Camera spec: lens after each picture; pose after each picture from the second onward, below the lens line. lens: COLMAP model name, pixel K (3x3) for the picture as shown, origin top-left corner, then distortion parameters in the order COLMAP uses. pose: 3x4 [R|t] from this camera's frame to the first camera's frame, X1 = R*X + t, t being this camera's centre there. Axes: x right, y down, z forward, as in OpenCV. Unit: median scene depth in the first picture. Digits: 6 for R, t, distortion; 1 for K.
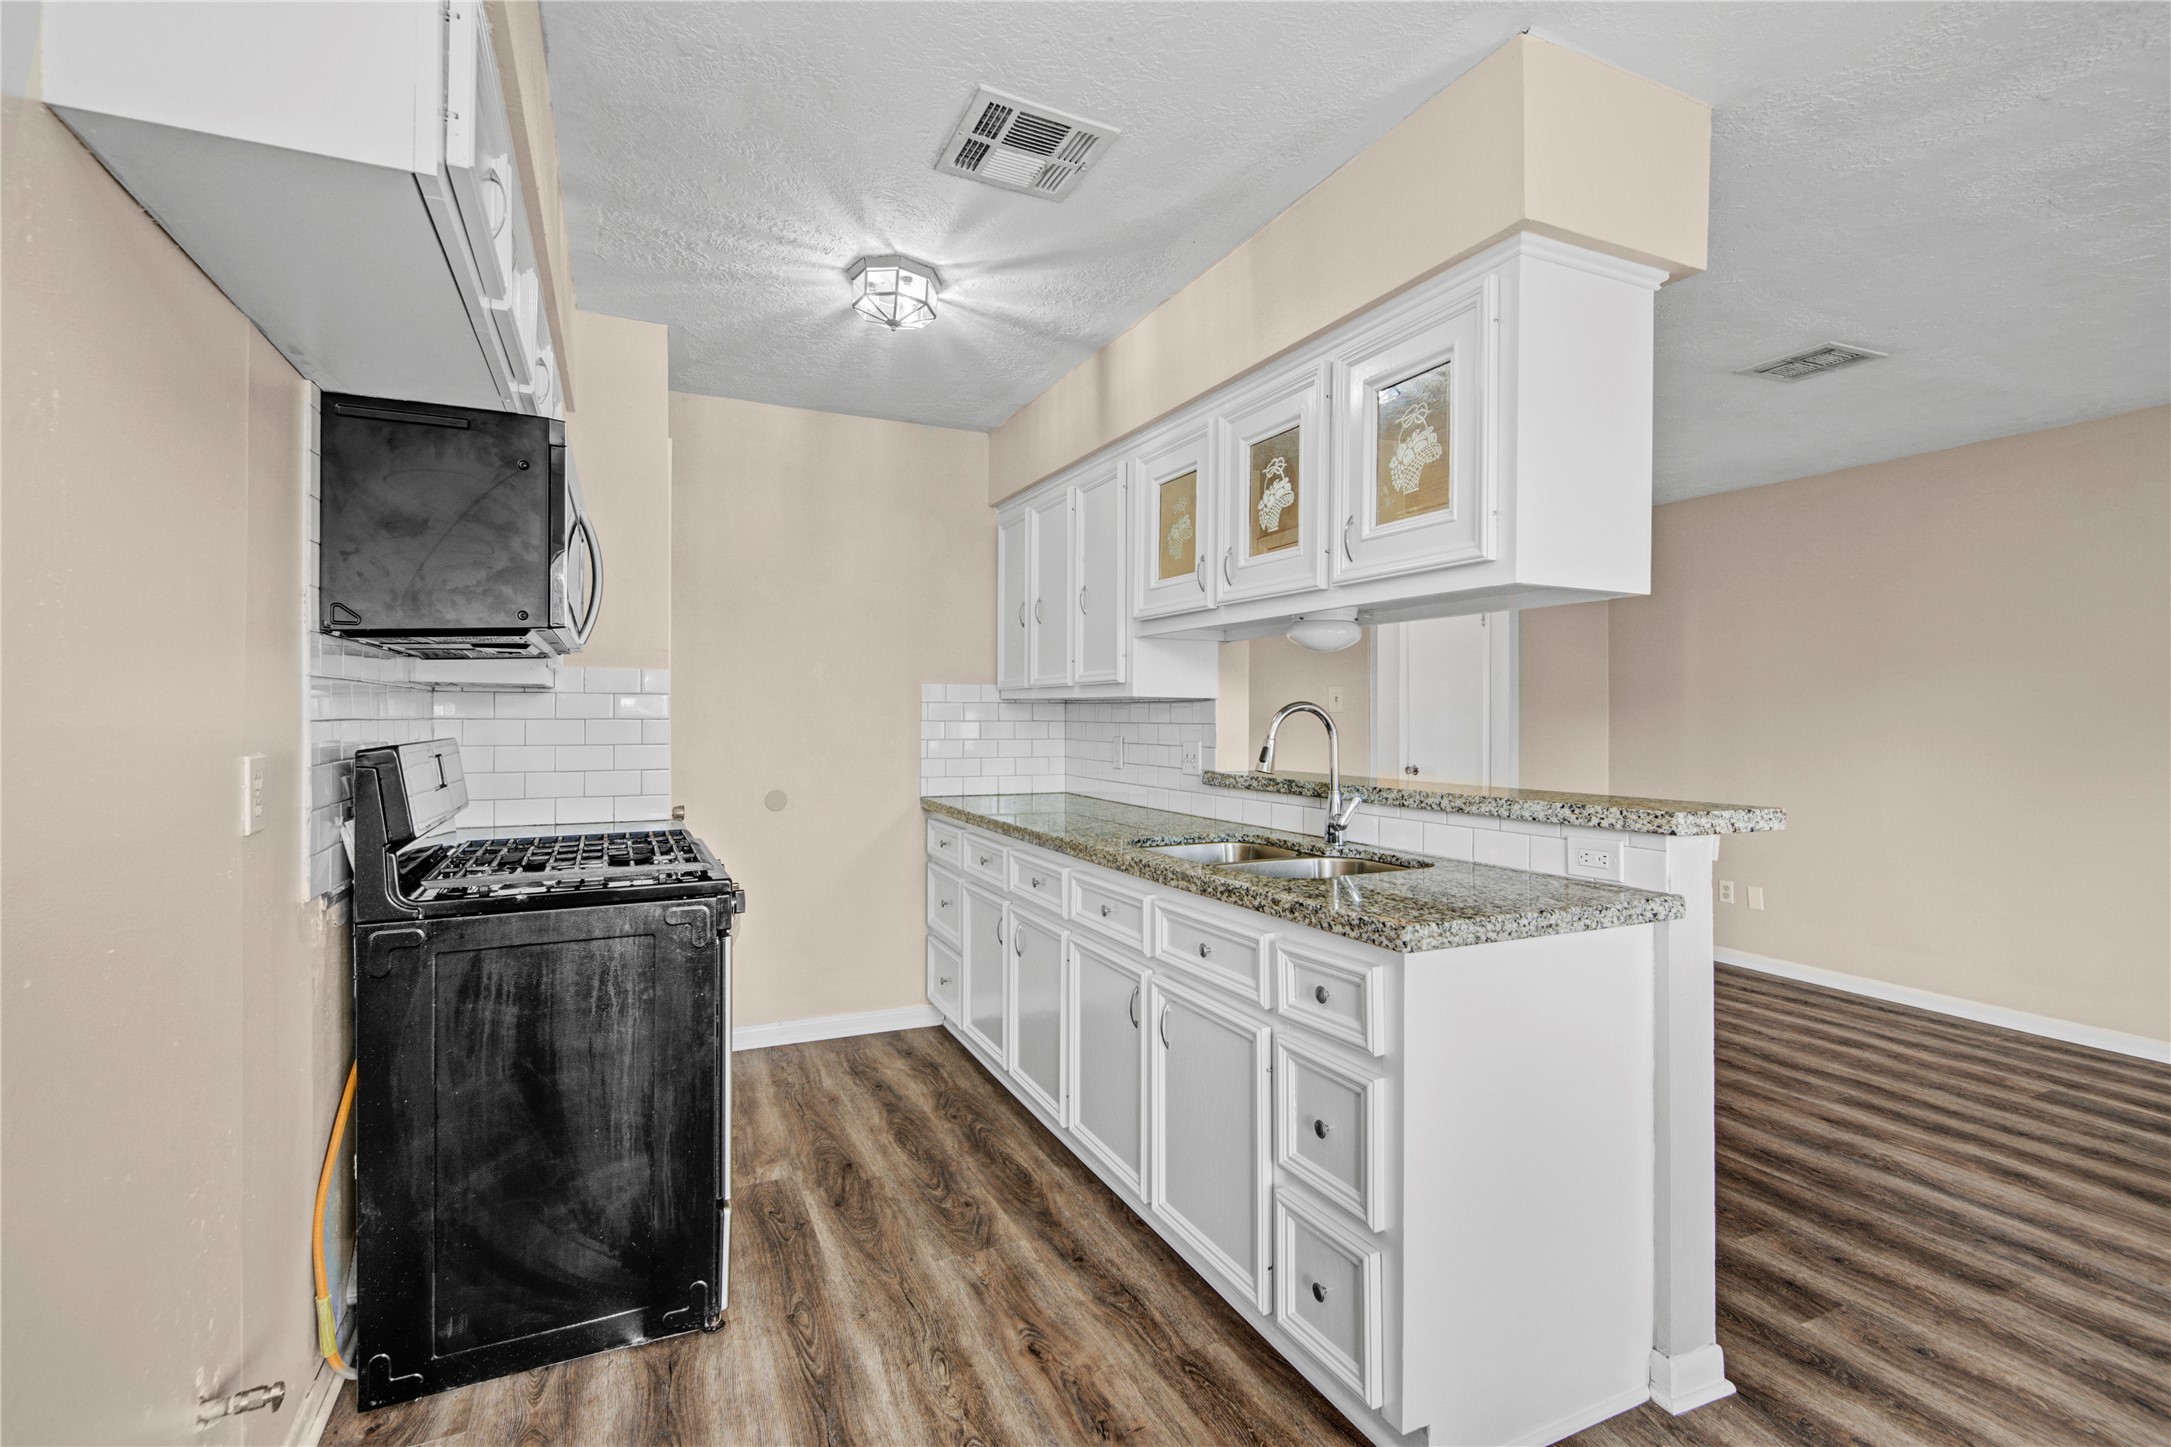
lens RADIAL K [[990.0, 0, 1092.4], [0, 990.0, 715.4], [0, 0, 1]] dist [0.003325, -0.004115]
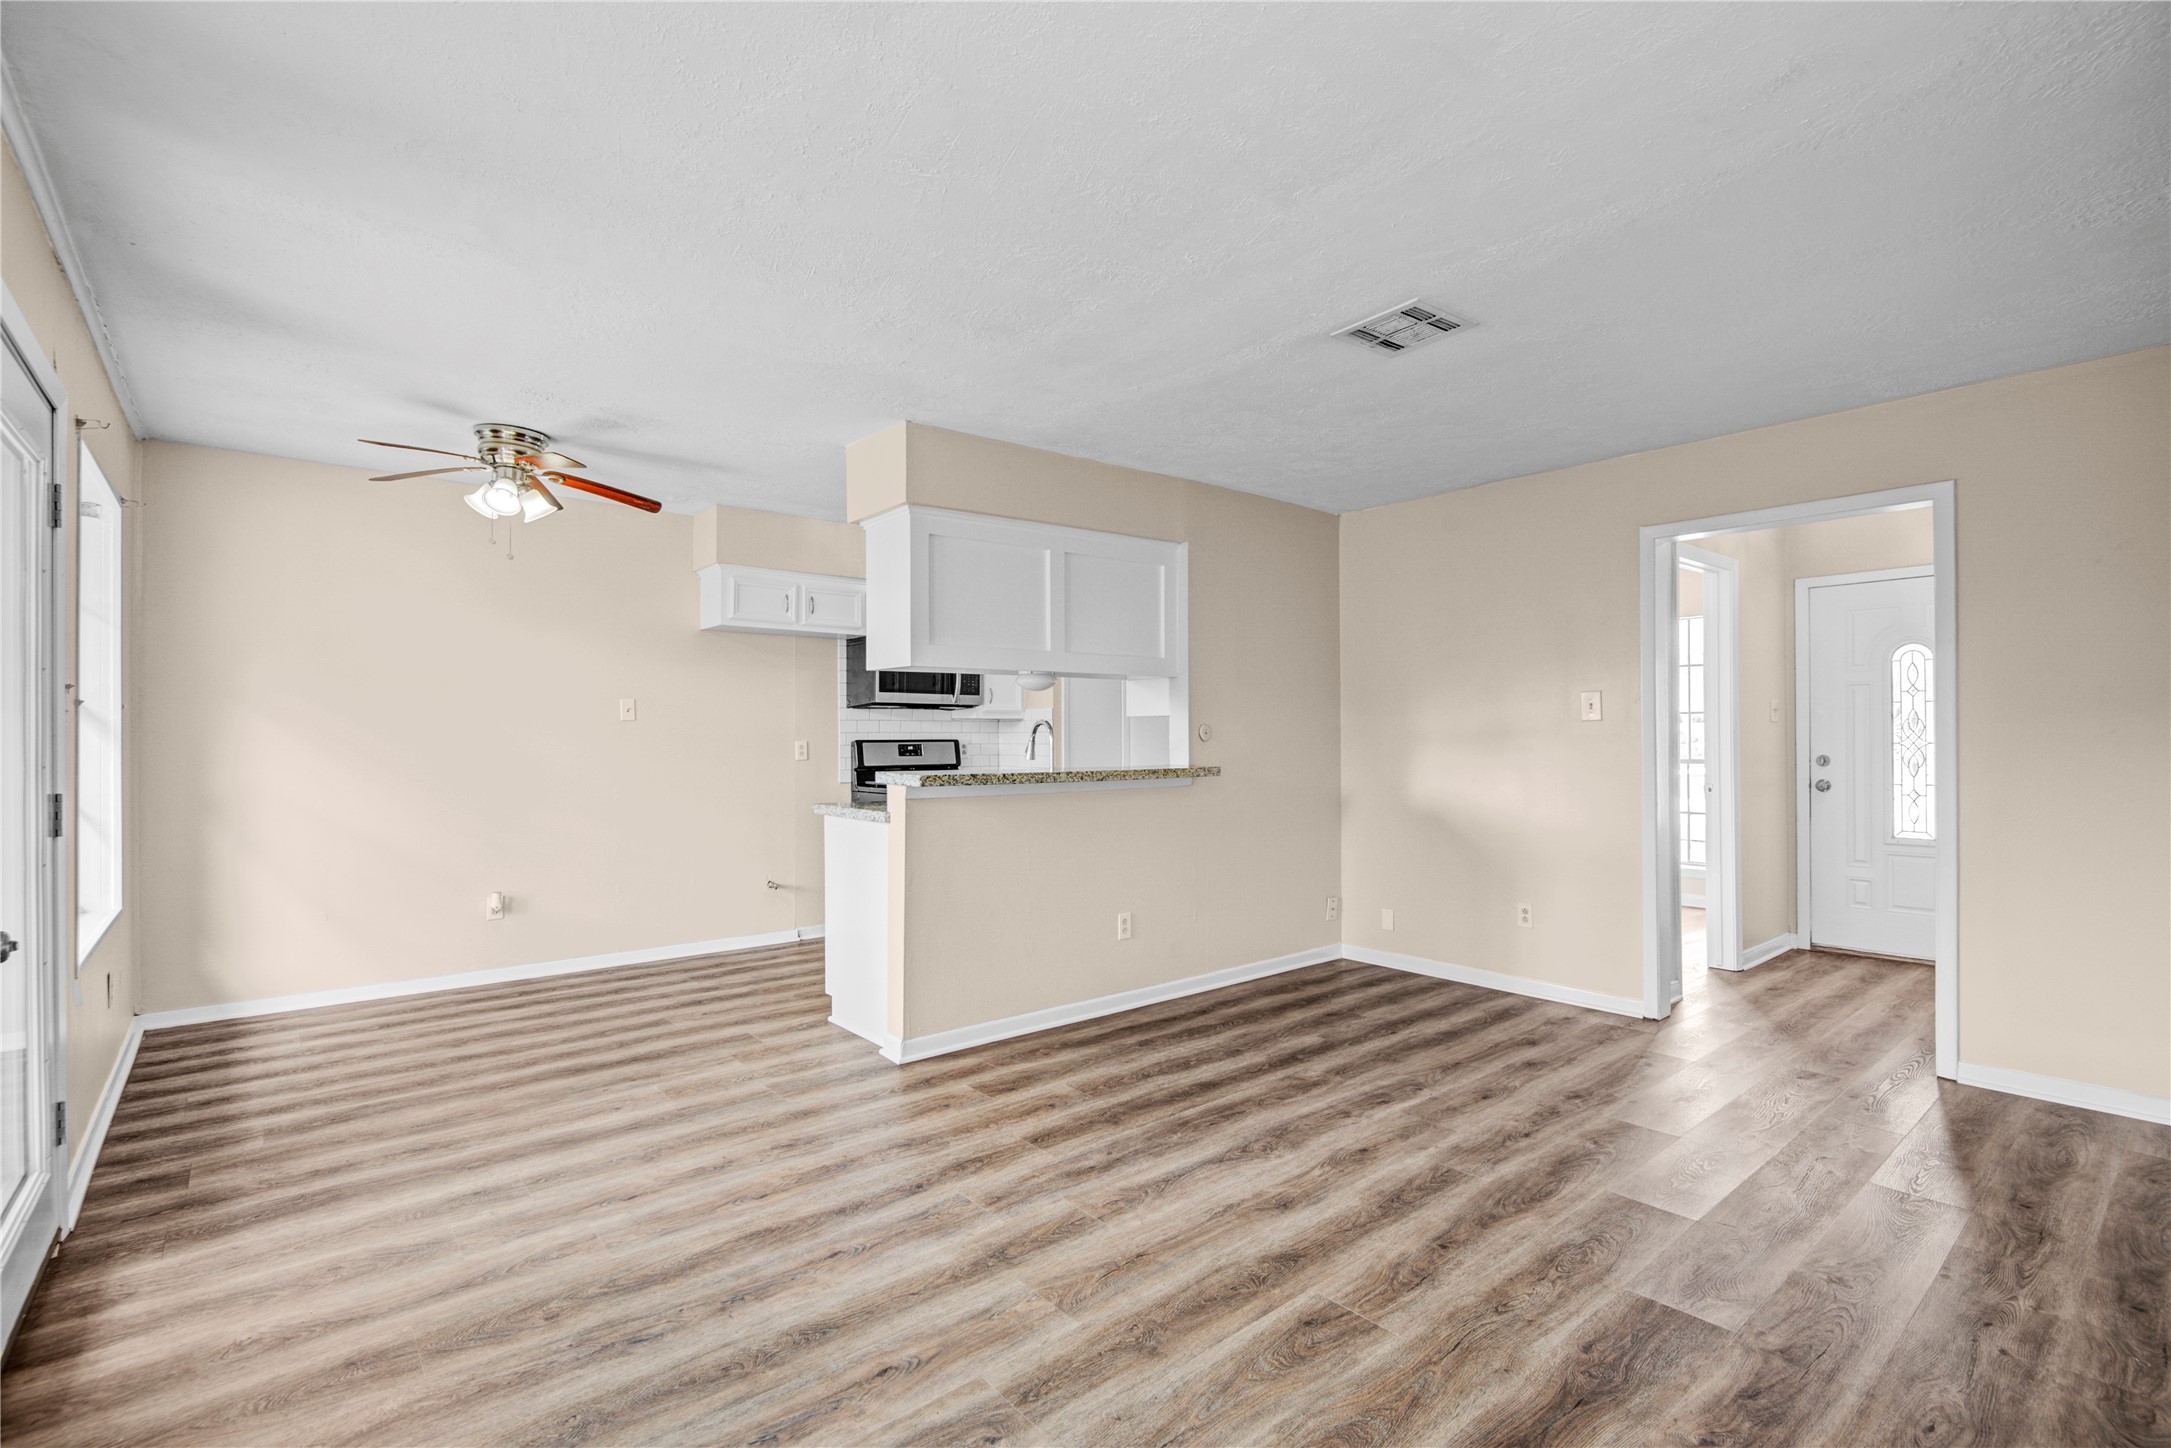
lens RADIAL K [[990.0, 0, 1093.2], [0, 990.0, 738.6], [0, 0, 1]] dist [0.003325, -0.004115]
pose [[0.258084, -0.000559, -0.966122, 1.862235], [0.003817, 0.999993, 0.000441, 0.018041], [0.966115, -0.003801, 0.258084, 0.599787]]
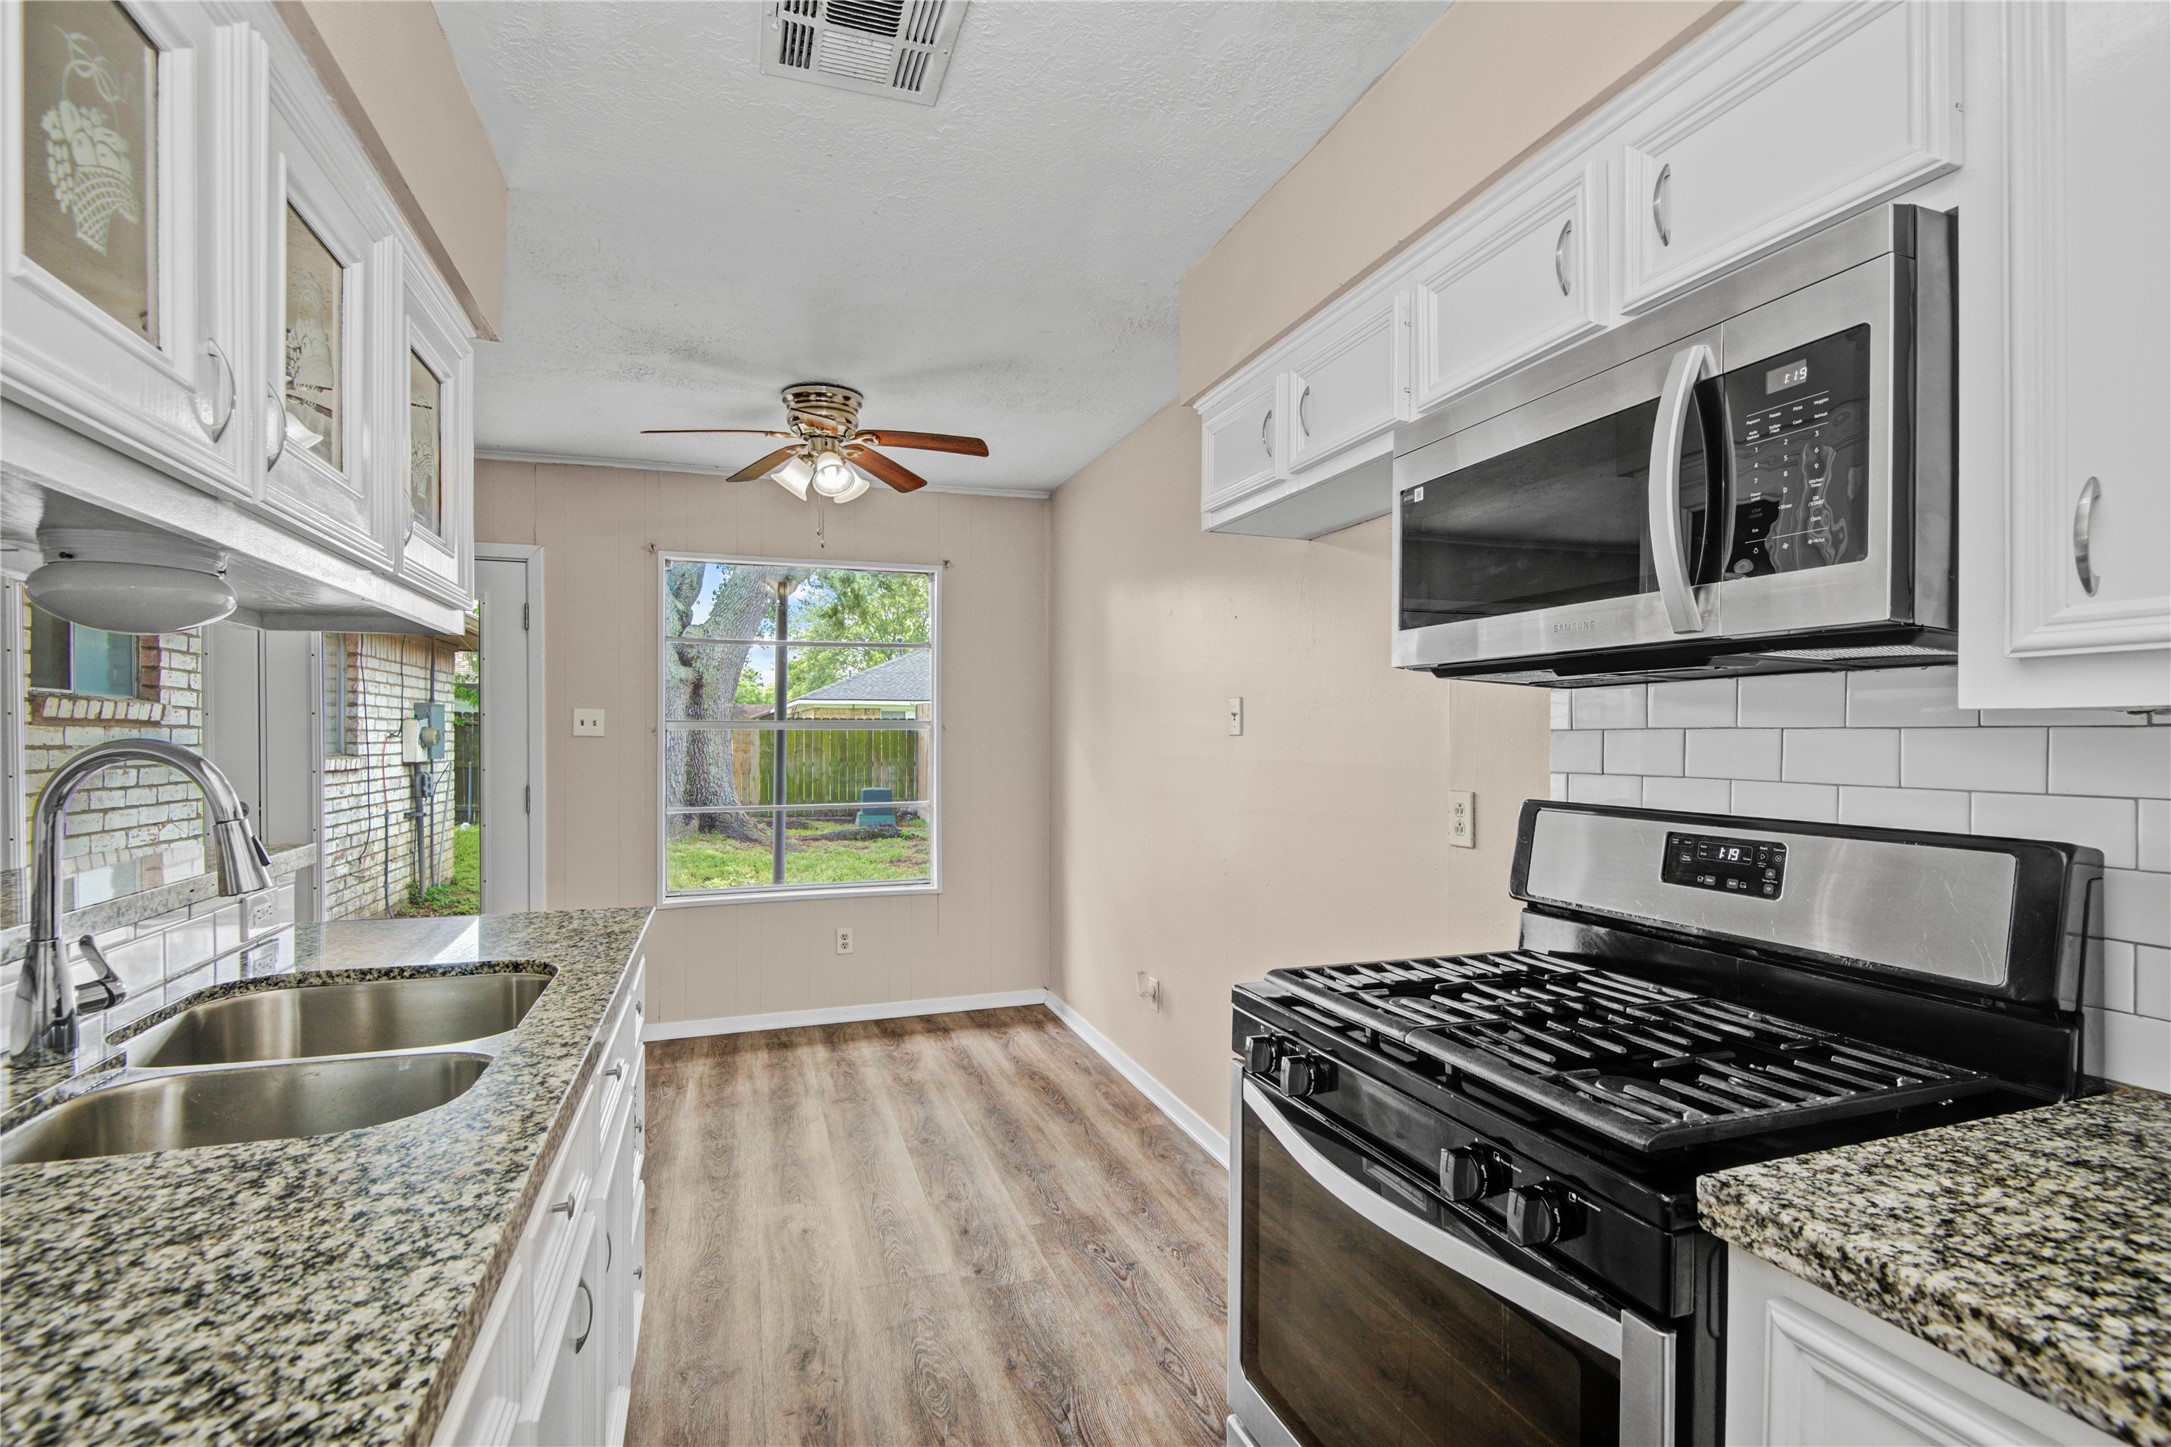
lens RADIAL K [[990.0, 0, 1102.5], [0, 990.0, 740.8], [0, 0, 1]] dist [0.003325, -0.004115]
pose [[-0.994637, -0.009493, 0.102995, -0.271882], [-0.009260, 0.999953, 0.002745, -0.017283], [-0.103016, 0.001776, -0.994678, 1.340472]]
